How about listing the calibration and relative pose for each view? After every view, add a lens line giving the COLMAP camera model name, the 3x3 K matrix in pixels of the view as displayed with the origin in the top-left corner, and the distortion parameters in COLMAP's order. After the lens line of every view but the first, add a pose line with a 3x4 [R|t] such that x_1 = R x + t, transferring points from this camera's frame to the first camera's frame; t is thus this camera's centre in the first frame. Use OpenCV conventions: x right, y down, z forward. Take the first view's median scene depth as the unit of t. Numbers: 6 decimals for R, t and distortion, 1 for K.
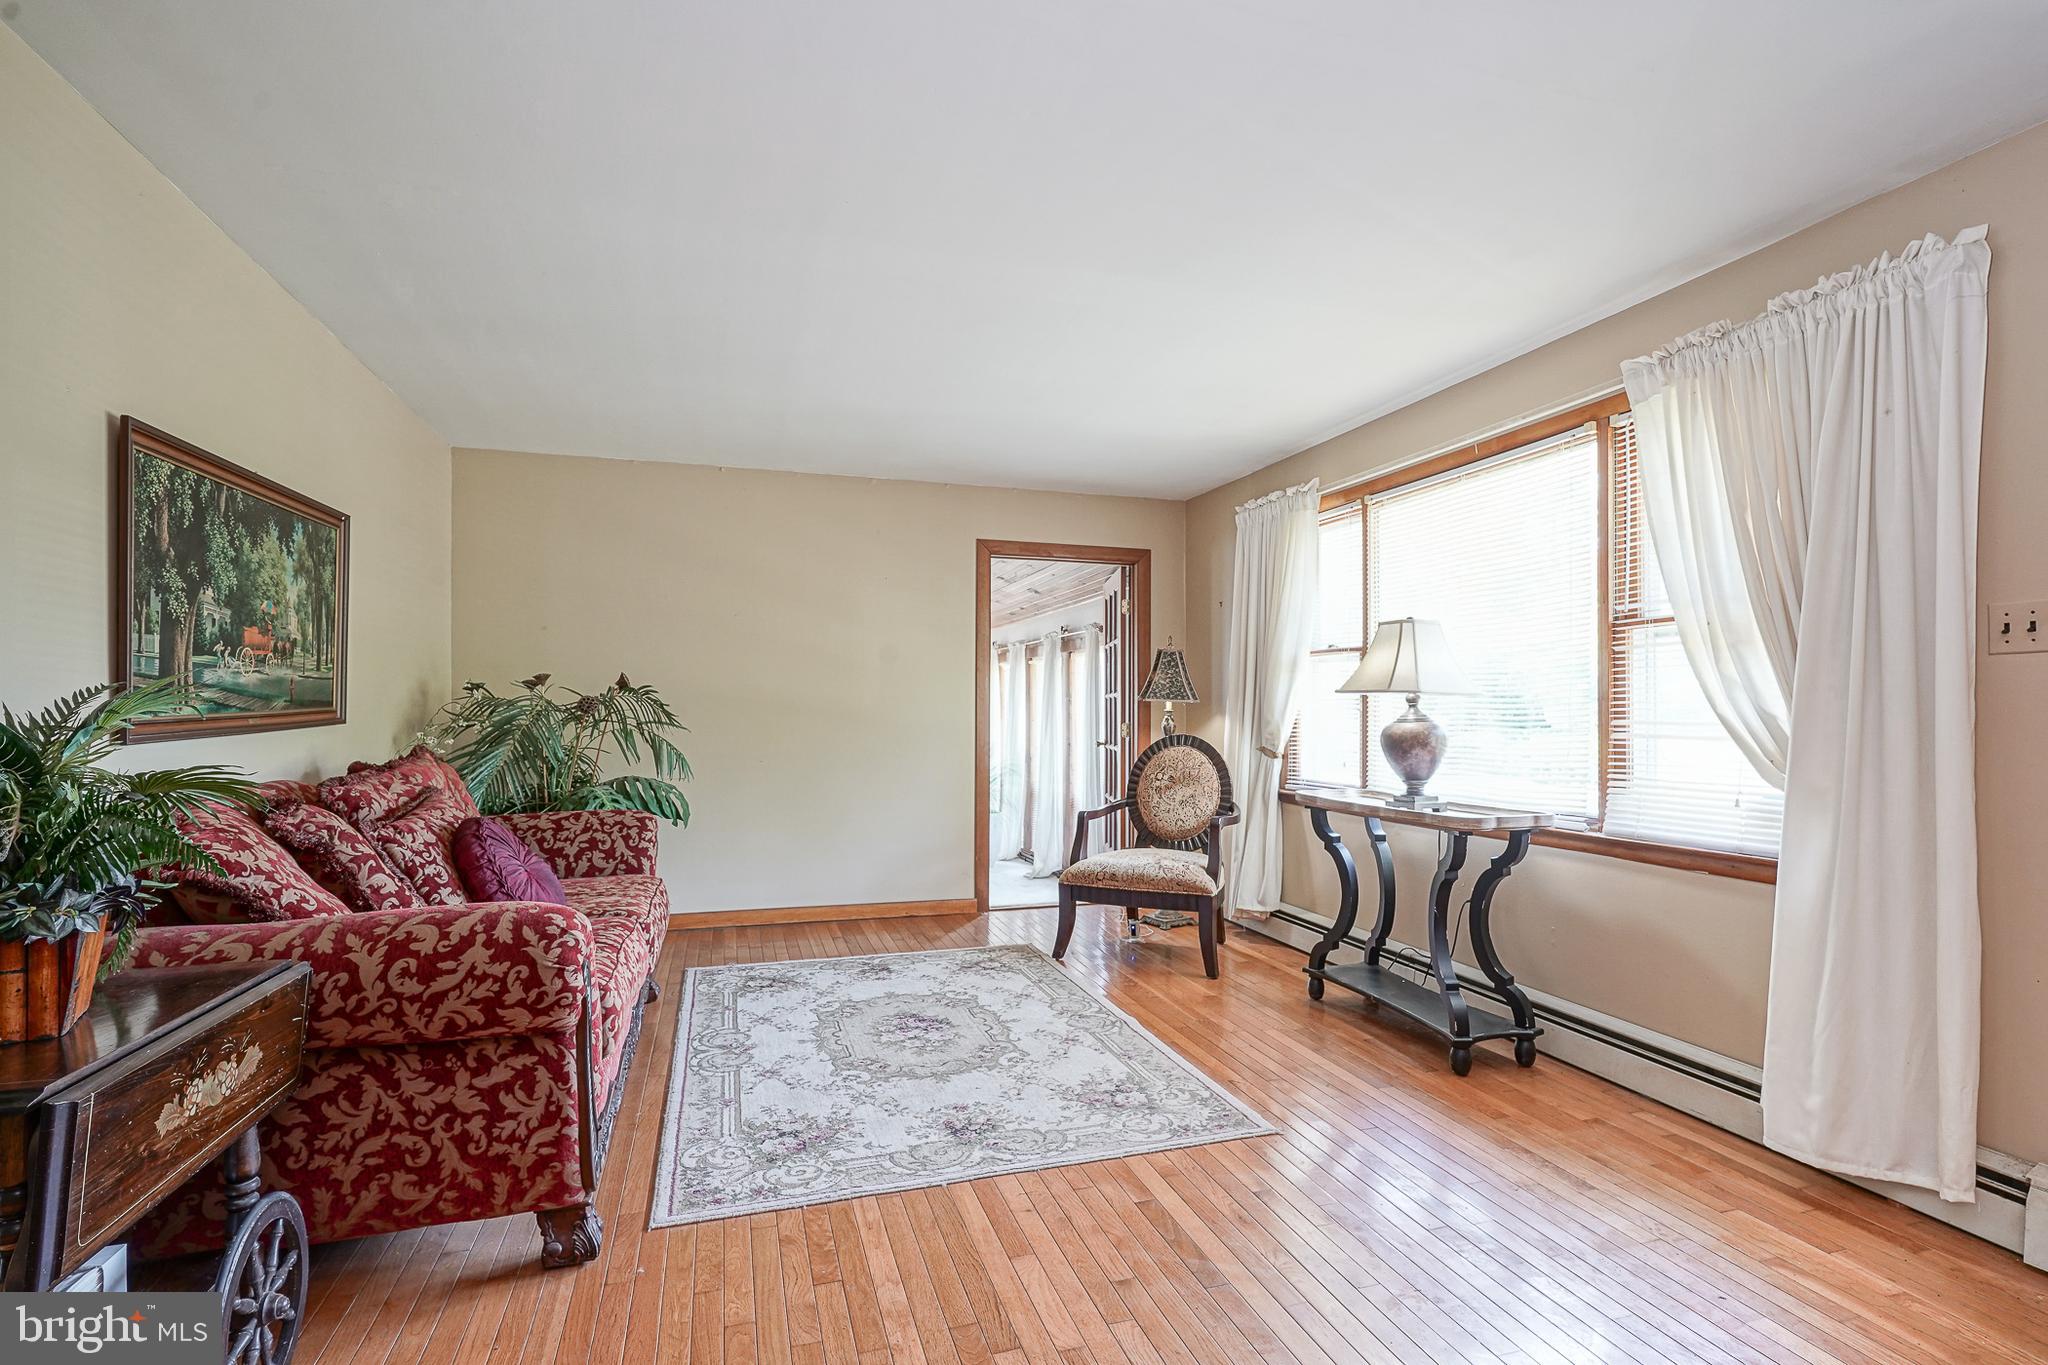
lens RADIAL K [[1033.9, 0, 1116.6], [0, 1033.9, 692.8], [0, 0, 1]] dist [-0.004126, -0.000267]
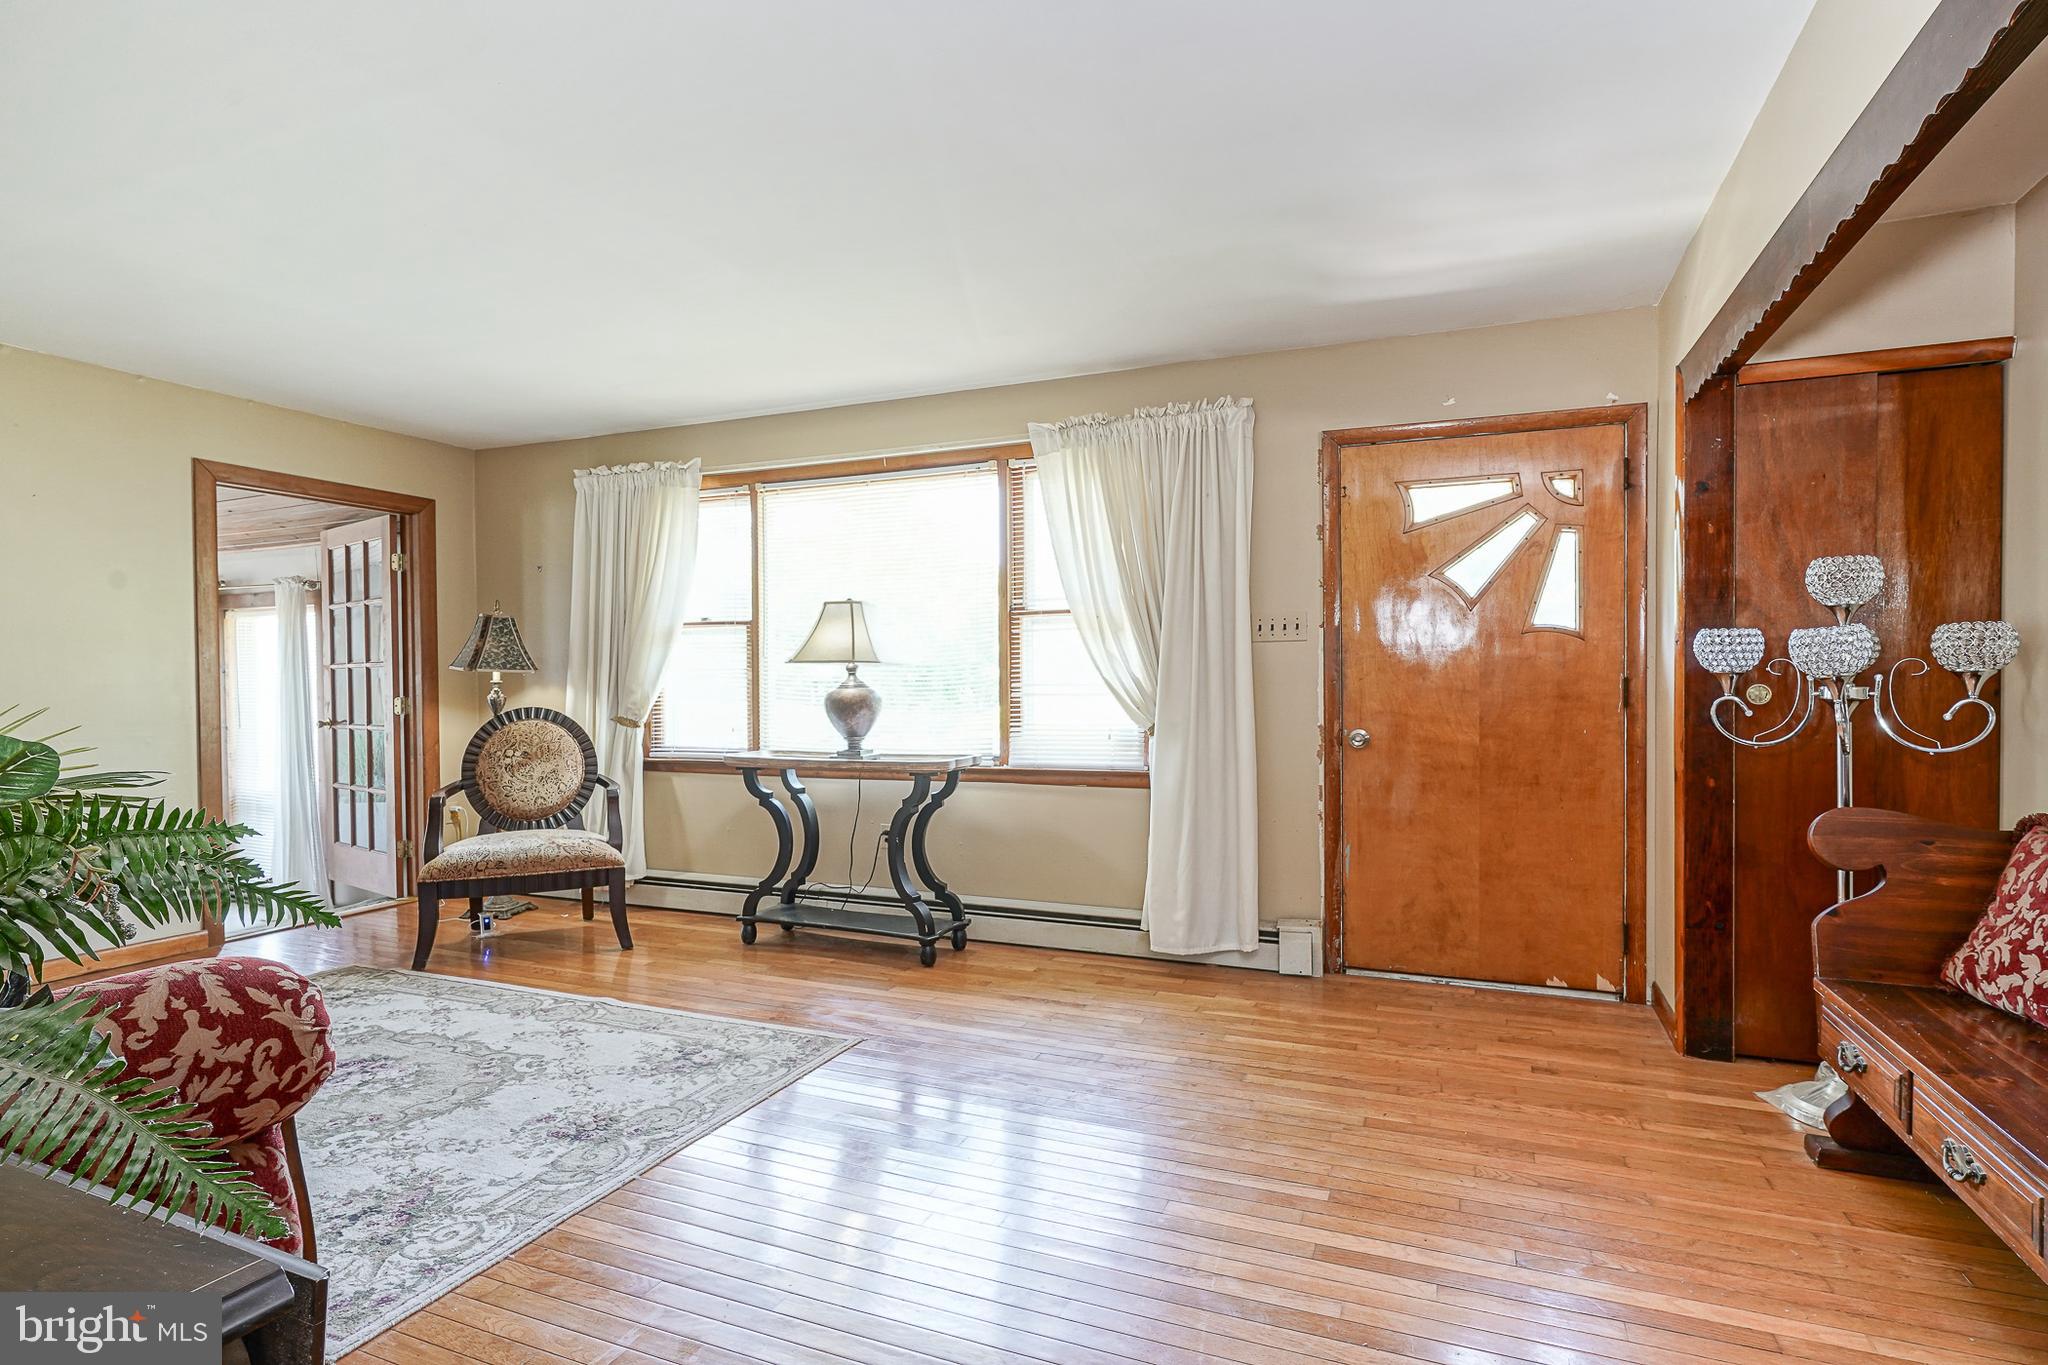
lens RADIAL K [[970.5, 0, 1069.0], [0, 970.5, 684.5], [0, 0, 1]] dist [-0.016035, 0.008738]
pose [[0.667291, -0.012711, 0.744688, -0.413923], [-0.002823, 0.999804, 0.019596, 0.002291], [-0.744792, -0.015179, 0.667125, 0.086495]]
